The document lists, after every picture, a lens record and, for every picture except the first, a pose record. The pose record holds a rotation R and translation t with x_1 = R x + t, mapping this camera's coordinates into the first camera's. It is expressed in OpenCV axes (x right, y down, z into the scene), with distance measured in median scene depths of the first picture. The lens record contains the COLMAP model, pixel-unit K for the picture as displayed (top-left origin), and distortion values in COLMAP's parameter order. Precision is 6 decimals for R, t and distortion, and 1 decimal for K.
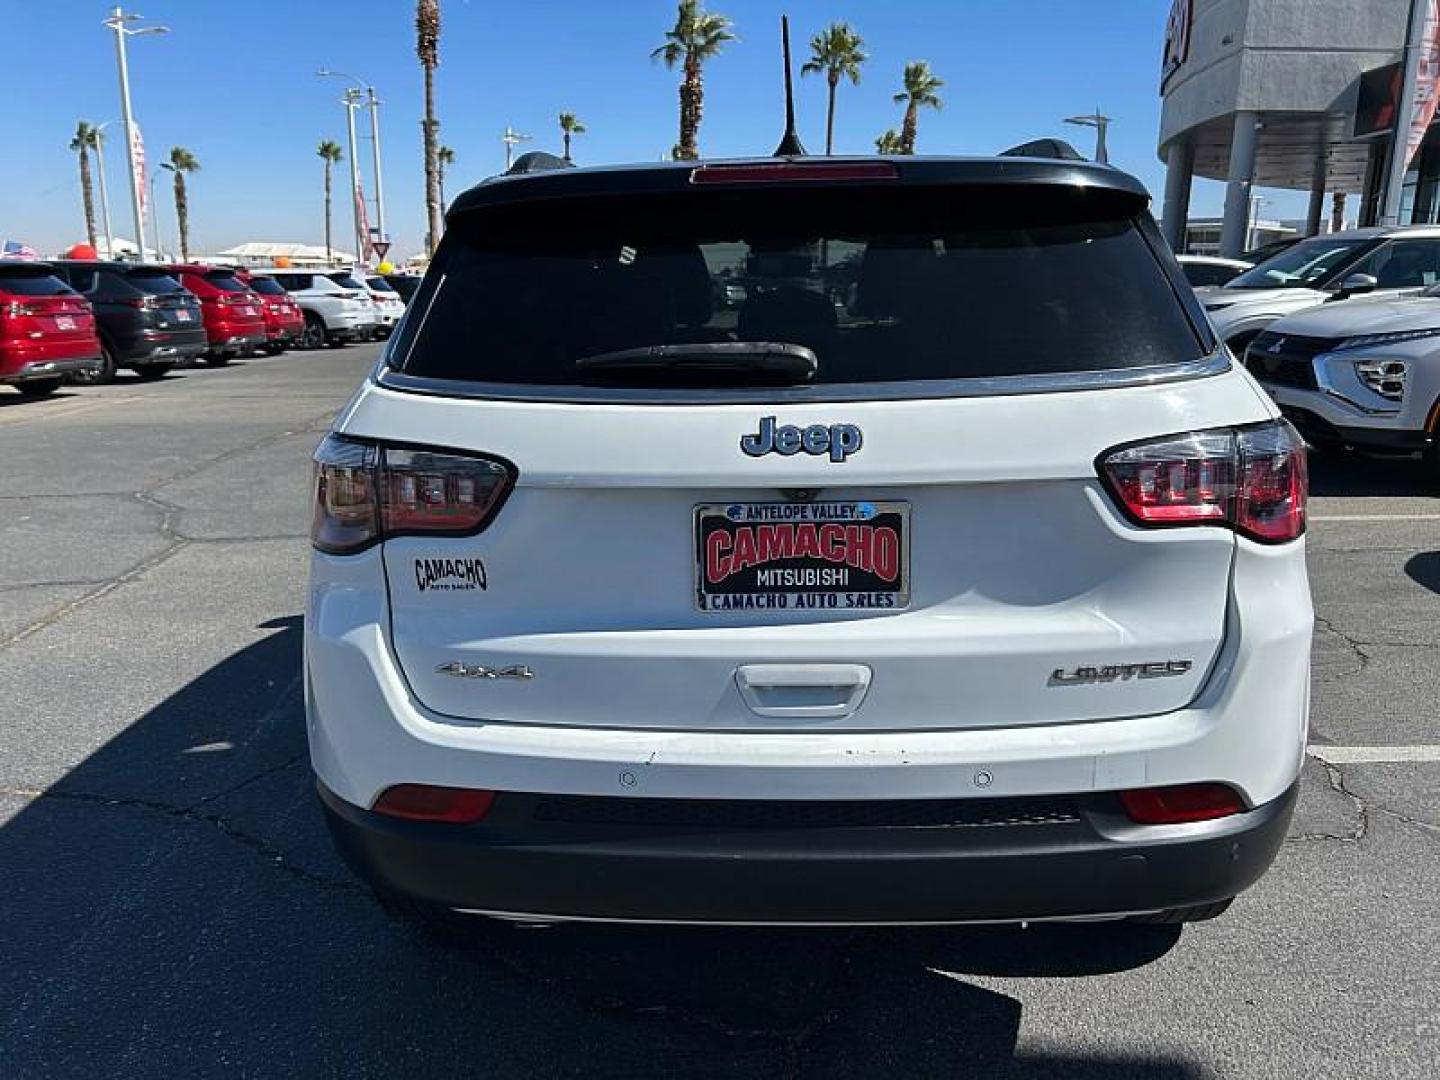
lens RADIAL K [[1105.3, 0, 711.0], [0, 1105.3, 545.7], [0, 0, 1]] dist [0.072460, -0.086730]
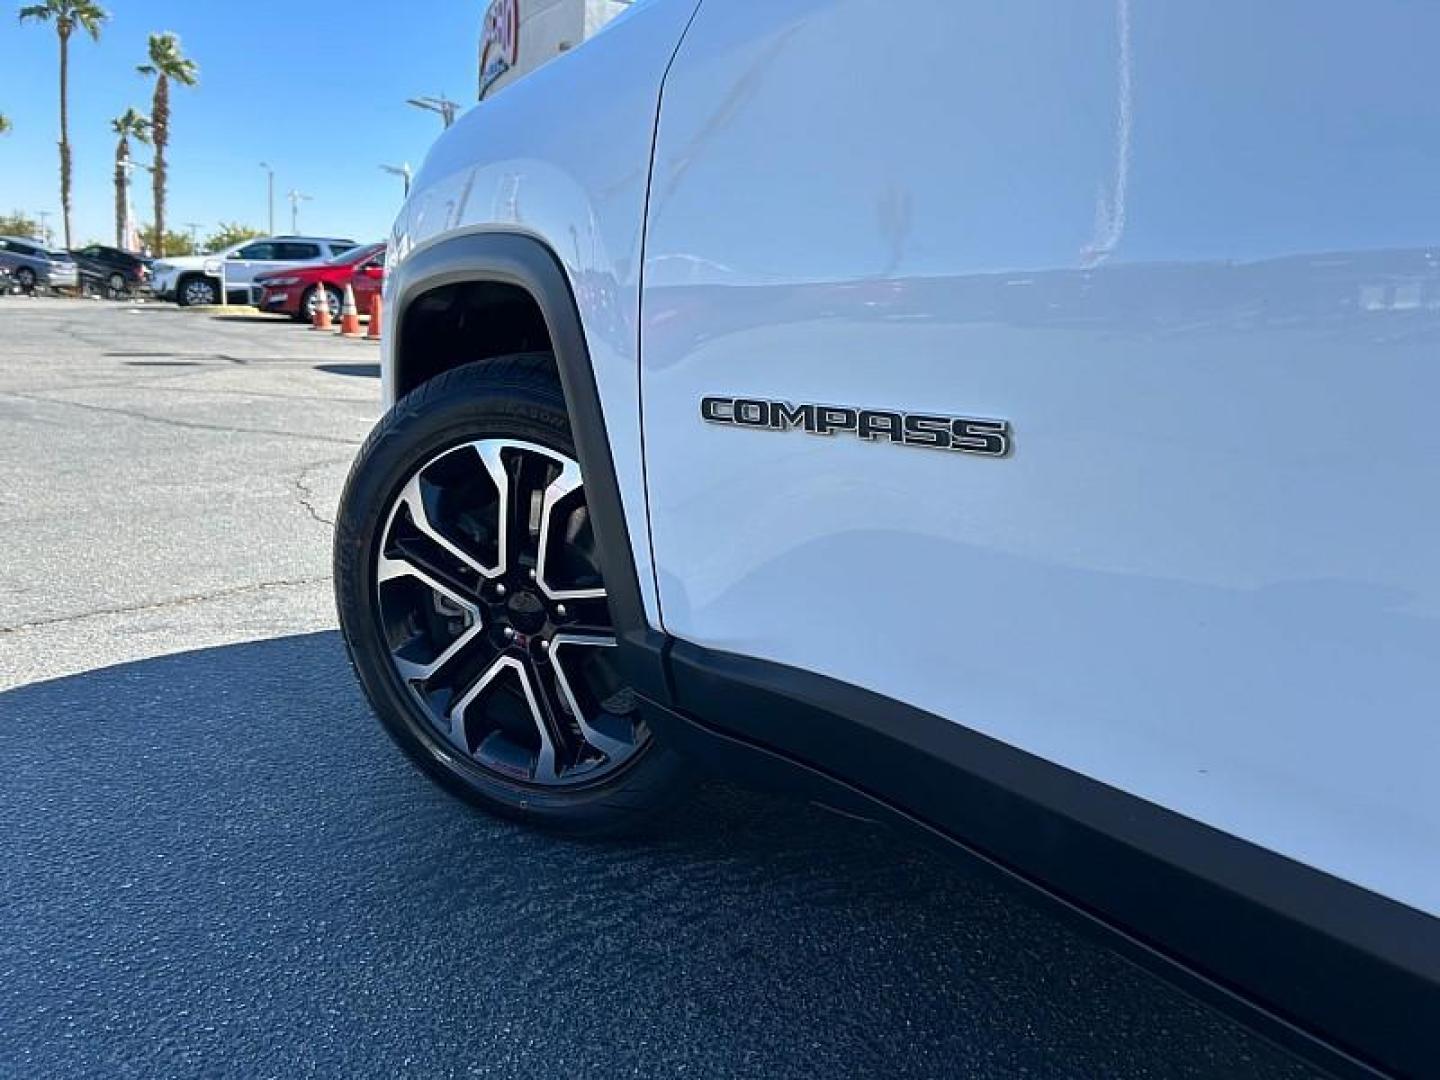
lens RADIAL K [[1095.5, 0, 695.7], [0, 1095.5, 517.4], [0, 0, 1]] dist [0.088227, -0.094361]
pose [[0.807361, -0.060025, 0.586996, -0.287841], [0.083157, 0.996458, -0.012480, -0.051460], [-0.584168, 0.058889, 0.809493, 0.863530]]
